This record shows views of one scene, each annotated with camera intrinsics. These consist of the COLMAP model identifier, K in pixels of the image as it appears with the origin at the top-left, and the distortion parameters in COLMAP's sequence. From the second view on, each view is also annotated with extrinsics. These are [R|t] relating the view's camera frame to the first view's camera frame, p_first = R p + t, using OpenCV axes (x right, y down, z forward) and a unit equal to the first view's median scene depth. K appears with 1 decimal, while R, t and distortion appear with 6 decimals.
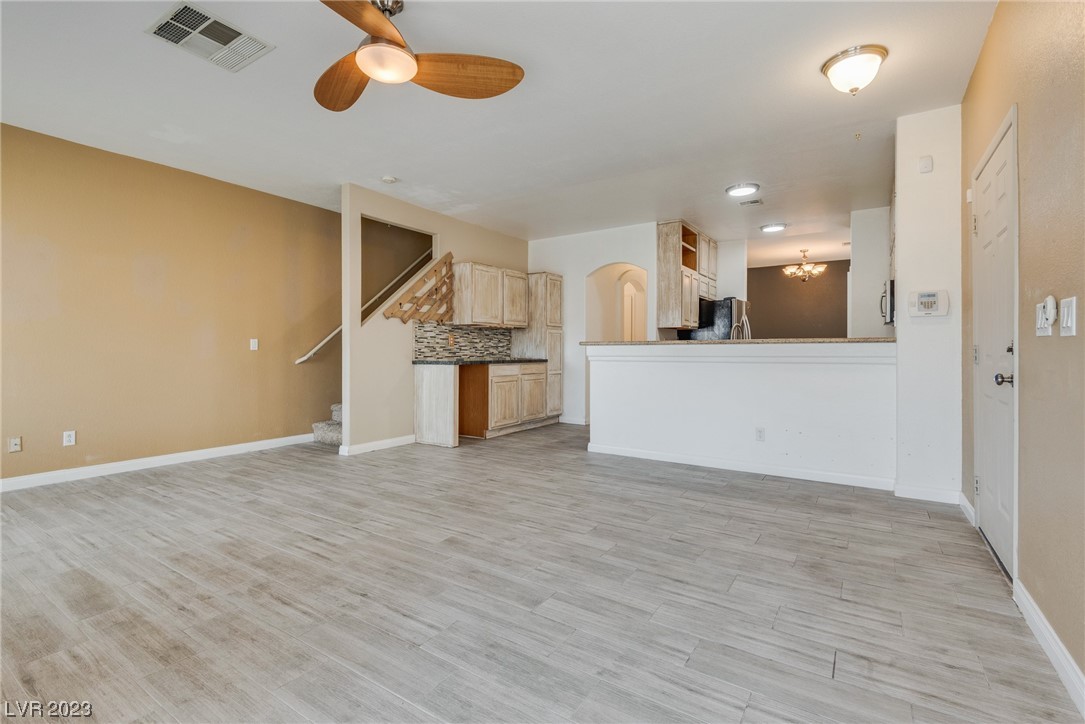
lens RADIAL K [[500.6, 0, 542.5], [0, 500.6, 354.2], [0, 0, 1]] dist [0.002183, 0.000352]
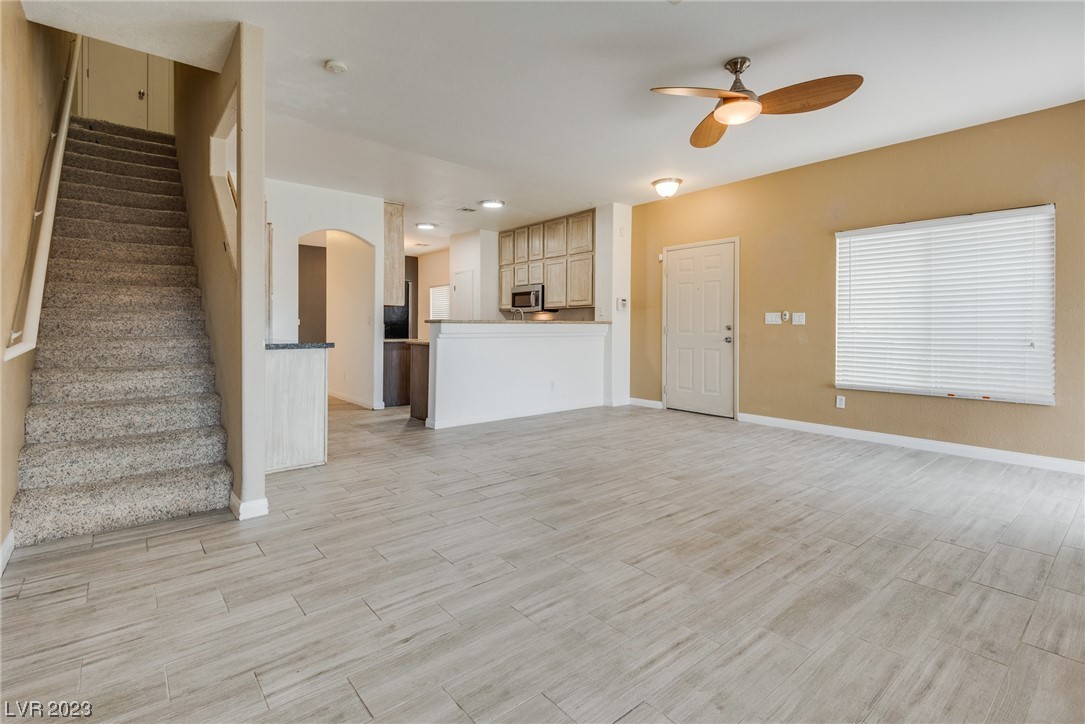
lens RADIAL K [[500.6, 0, 548.6], [0, 500.6, 333.0], [0, 0, 1]] dist [0.002183, 0.000352]
pose [[0.285559, -0.001426, 0.958360, -1.484526], [0.006974, 0.999976, -0.000590, 0.009247], [-0.958336, 0.006852, 0.285562, 0.958232]]
